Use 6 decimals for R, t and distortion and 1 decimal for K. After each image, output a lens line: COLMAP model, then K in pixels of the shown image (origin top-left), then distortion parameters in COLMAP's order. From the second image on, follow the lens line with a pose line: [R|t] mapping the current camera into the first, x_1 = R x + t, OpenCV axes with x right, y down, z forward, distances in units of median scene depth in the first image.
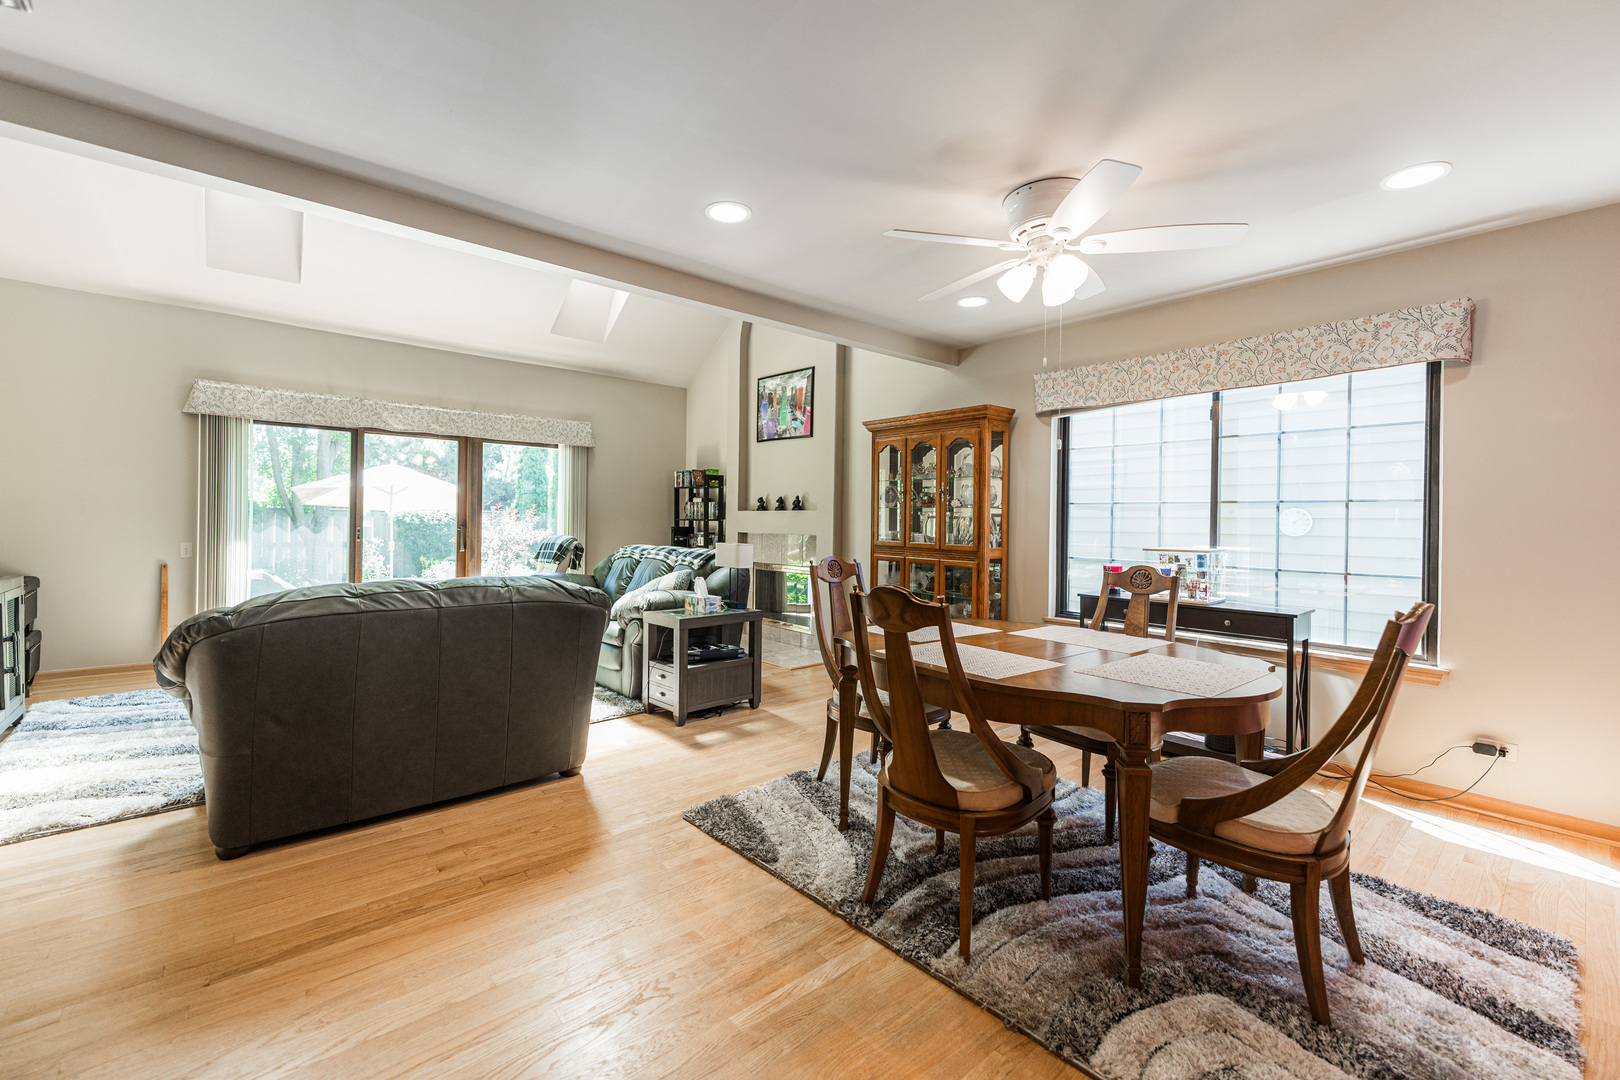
lens RADIAL K [[667.2, 0, 805.9], [0, 667.2, 524.8], [0, 0, 1]] dist [0.001126, -0.000155]
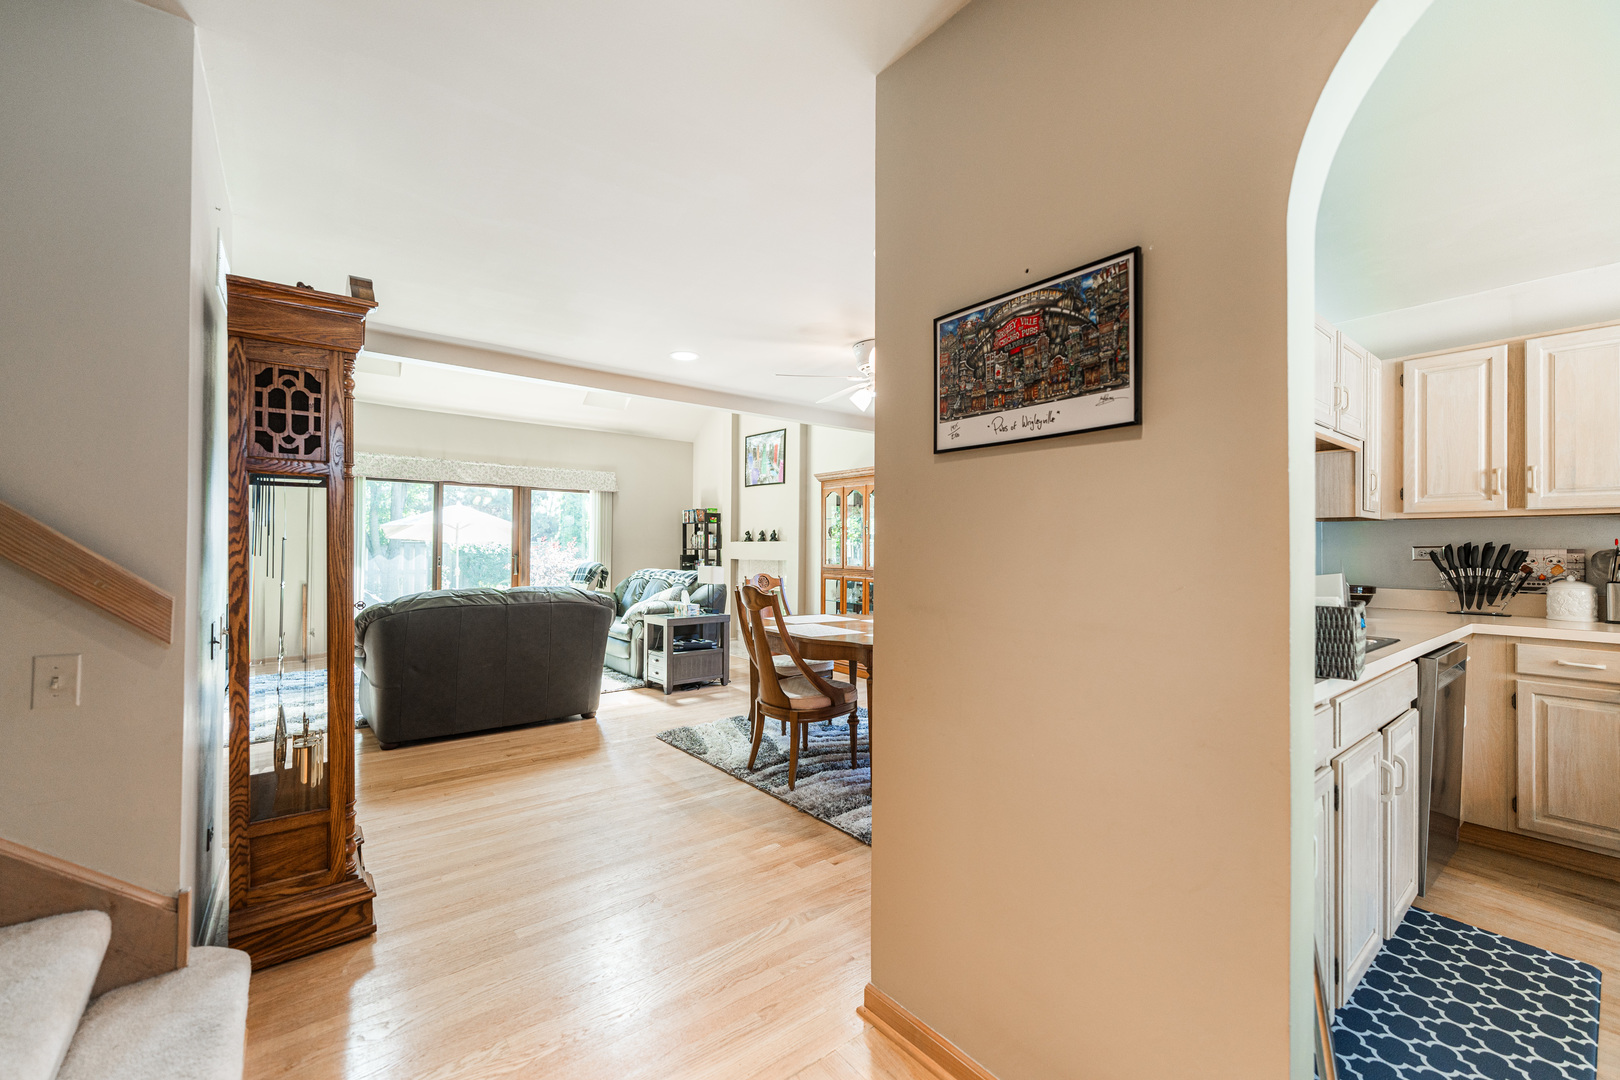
lens RADIAL K [[646.0, 0, 806.2], [0, 646.0, 542.3], [0, 0, 1]] dist [0.001498, 0.000473]
pose [[0.998908, -0.006158, -0.046321, 0.137174], [0.005393, 0.999847, -0.016630, 0.001566], [0.046416, 0.016362, 0.998788, -0.292497]]
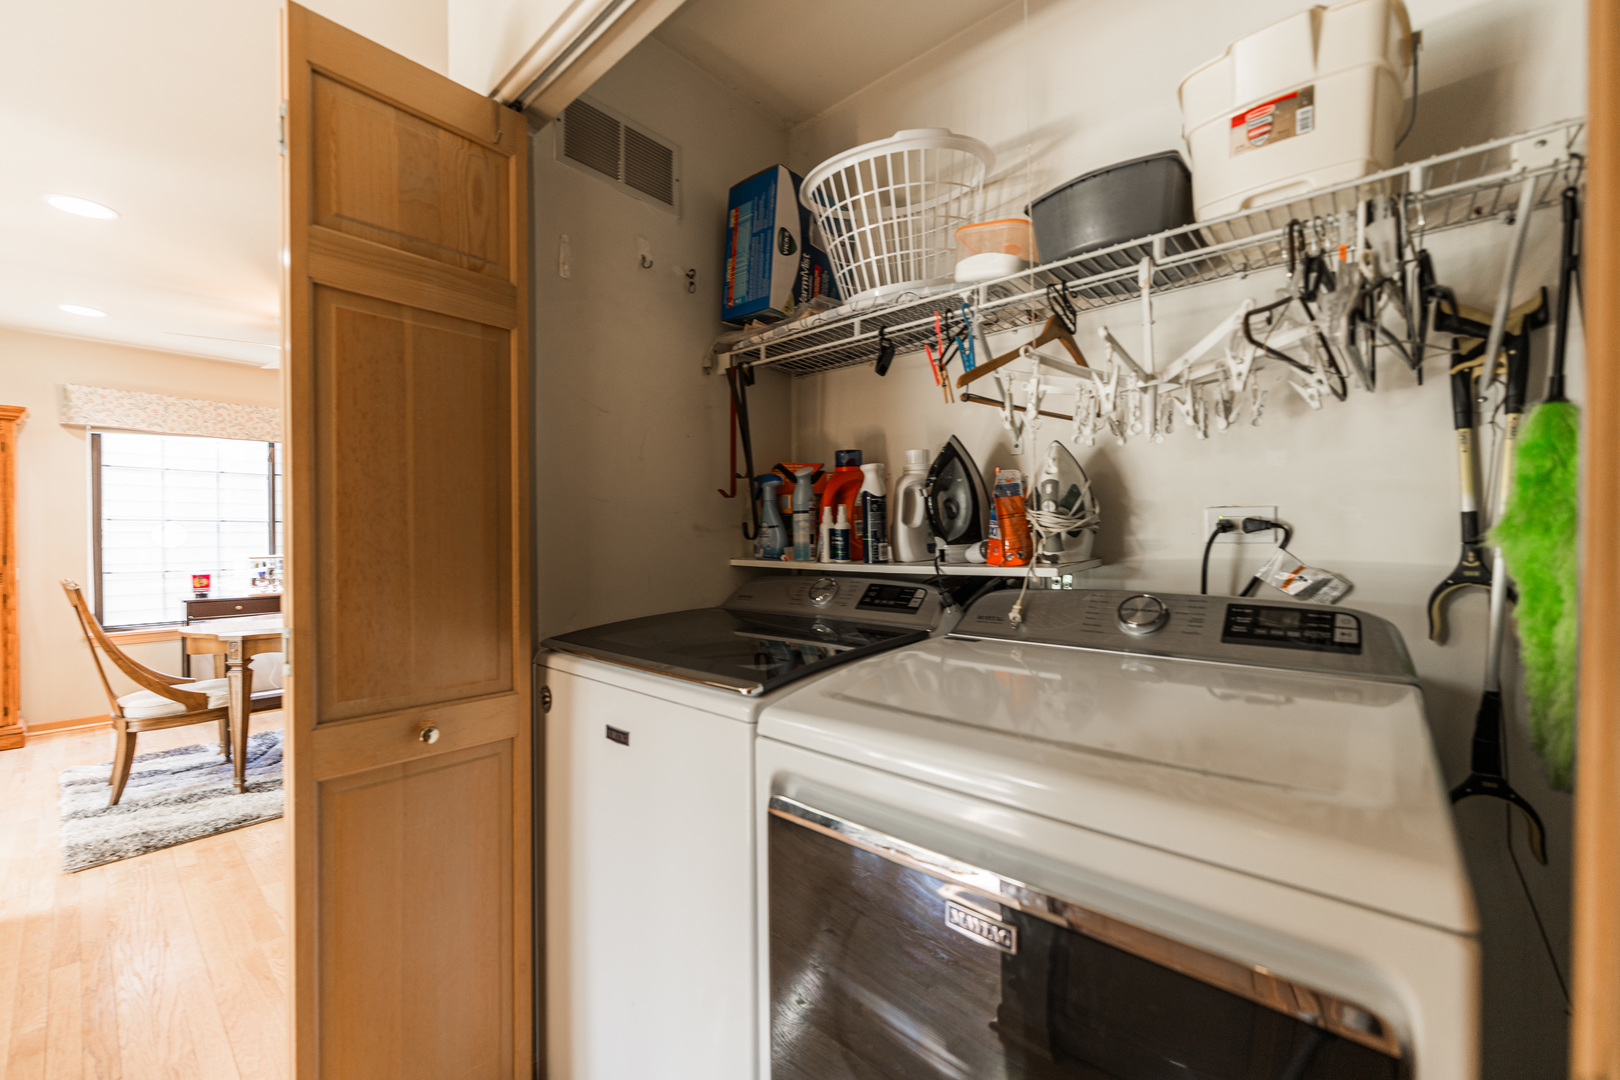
lens RADIAL K [[646.0, 0, 806.2], [0, 646.0, 542.3], [0, 0, 1]] dist [0.001498, 0.000473]
pose [[-0.135701, -0.020150, 0.990545, -0.652846], [0.007363, 0.999745, 0.021345, -0.009262], [-0.990722, 0.010190, -0.135518, 0.074658]]
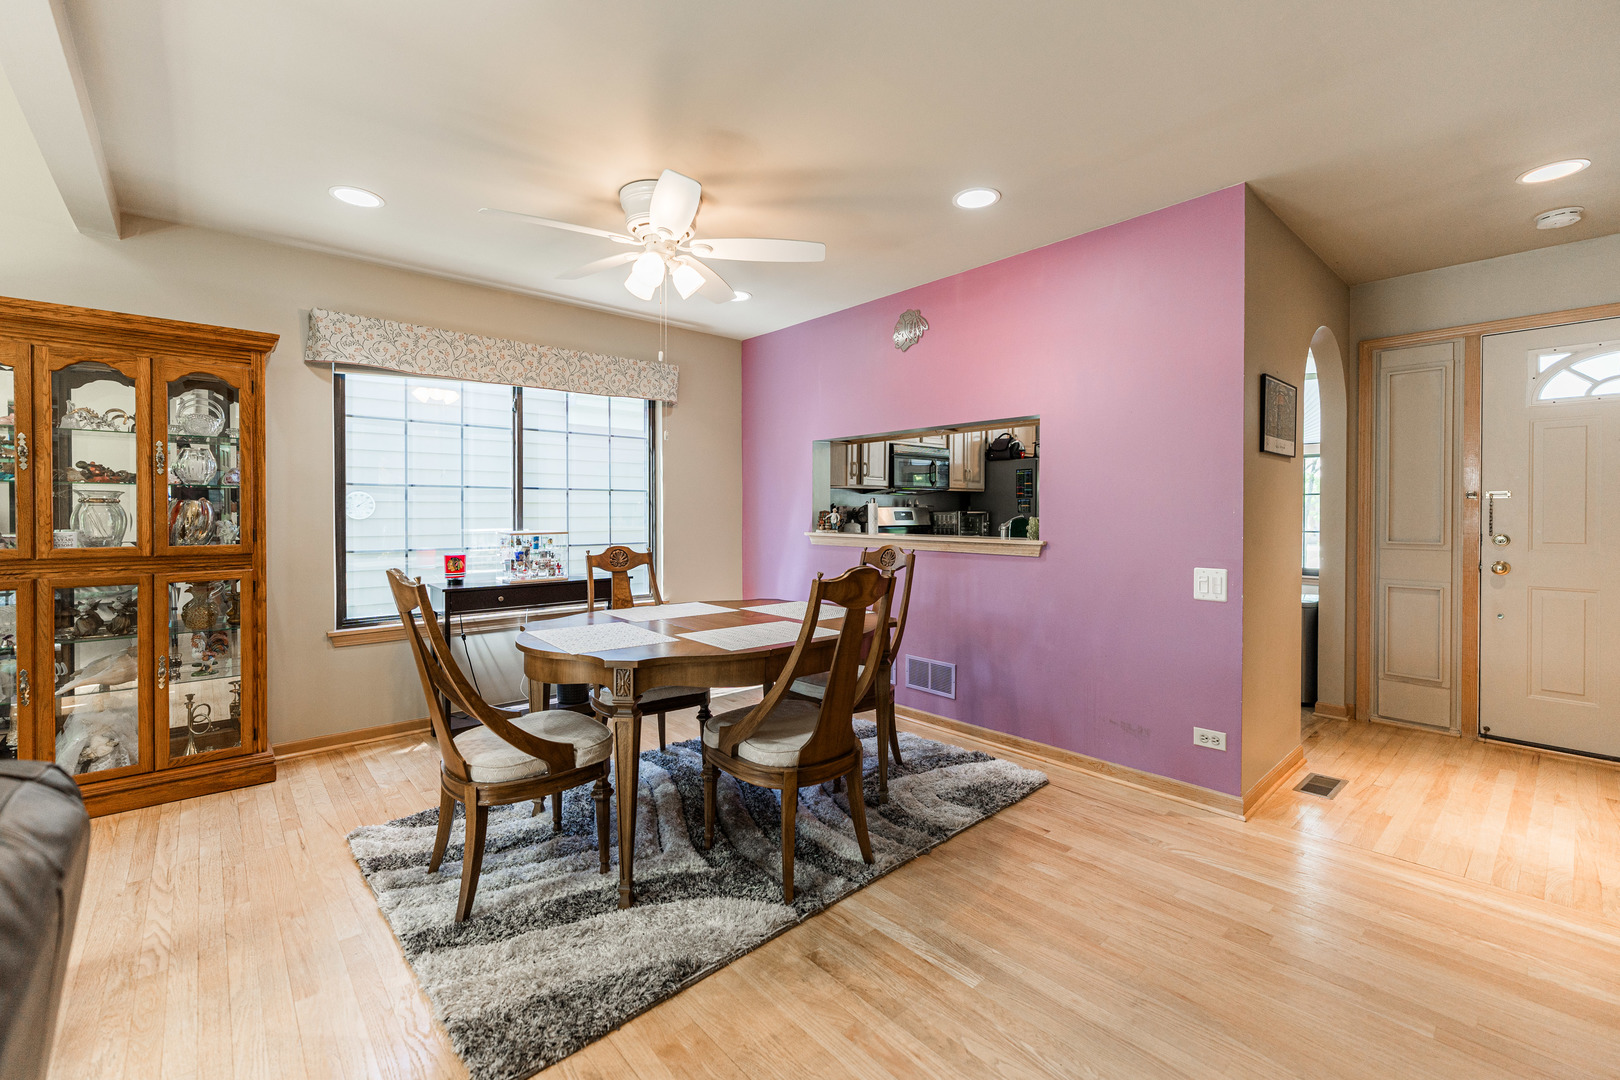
lens RADIAL K [[681.9, 0, 806.1], [0, 681.9, 515.8], [0, 0, 1]] dist [0.001754, 0.000359]
pose [[-0.020703, -0.020253, 0.999581, -0.388051], [0.005918, 0.999775, 0.020380, -0.006775], [-0.999768, 0.006337, -0.020579, 0.427704]]
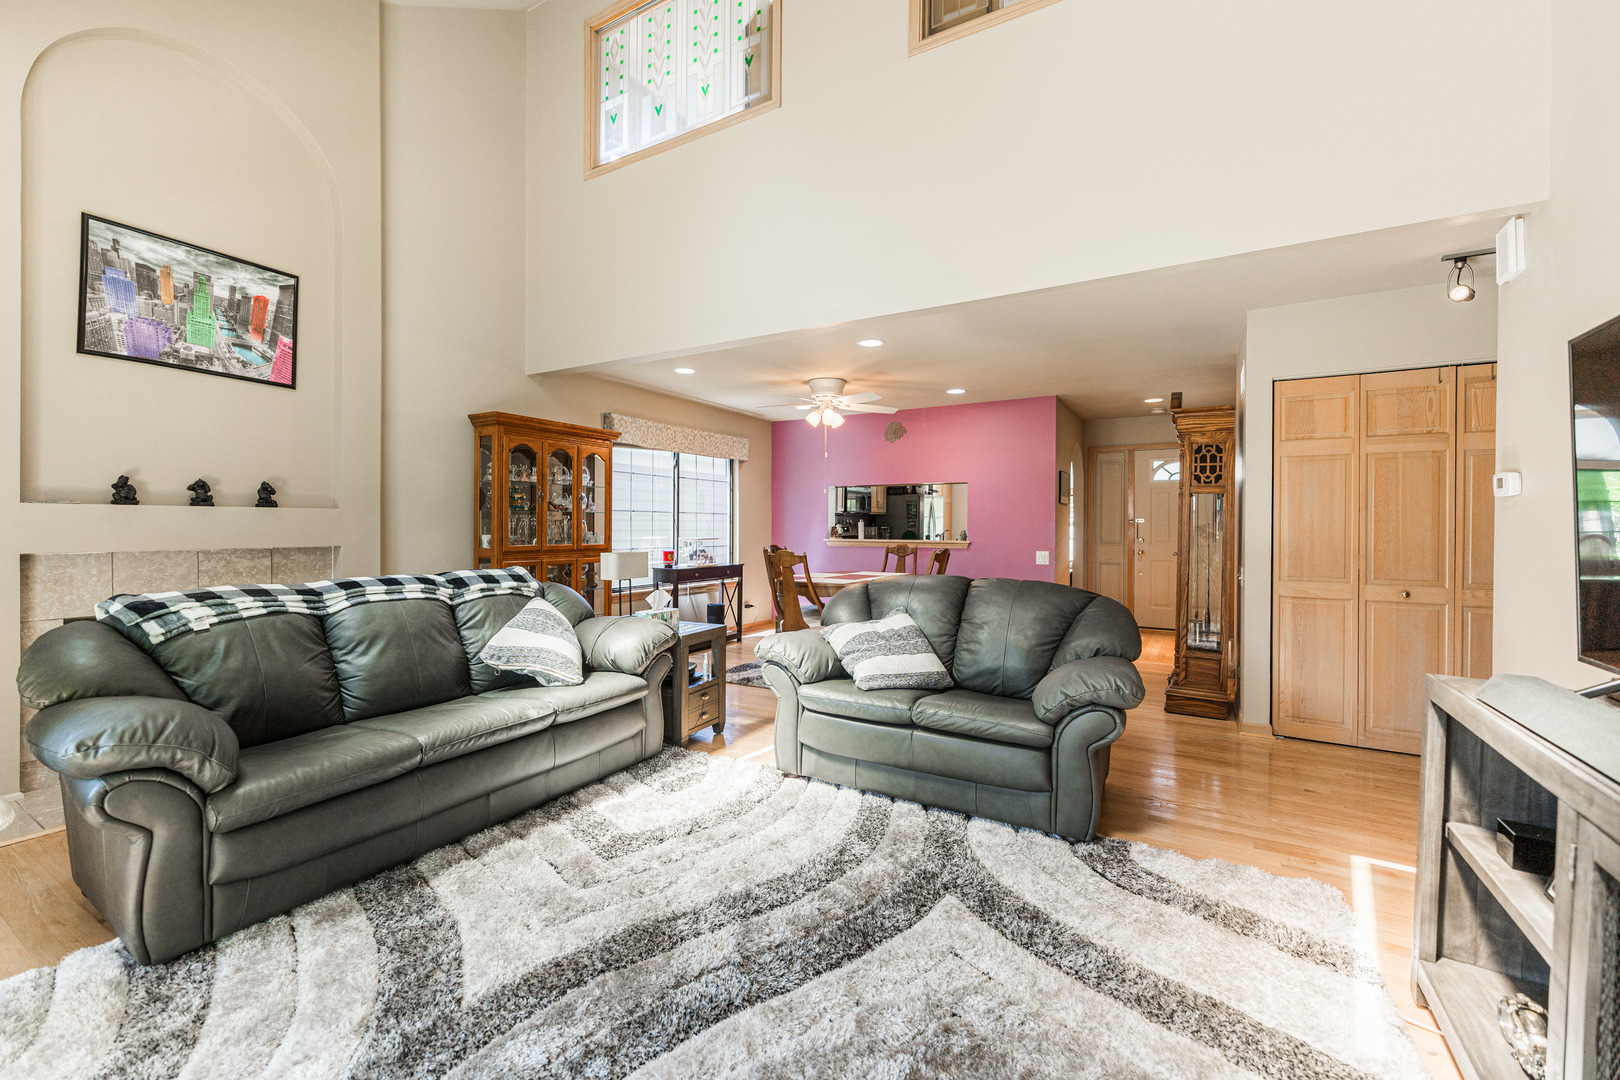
lens RADIAL K [[658.9, 0, 808.2], [0, 658.9, 526.9], [0, 0, 1]] dist [0.000111, 0.000158]
pose [[-0.323126, -0.015979, 0.946221, -0.929355], [-0.002265, 0.999868, 0.016111, -0.018681], [-0.946353, 0.003062, -0.323120, 0.955136]]
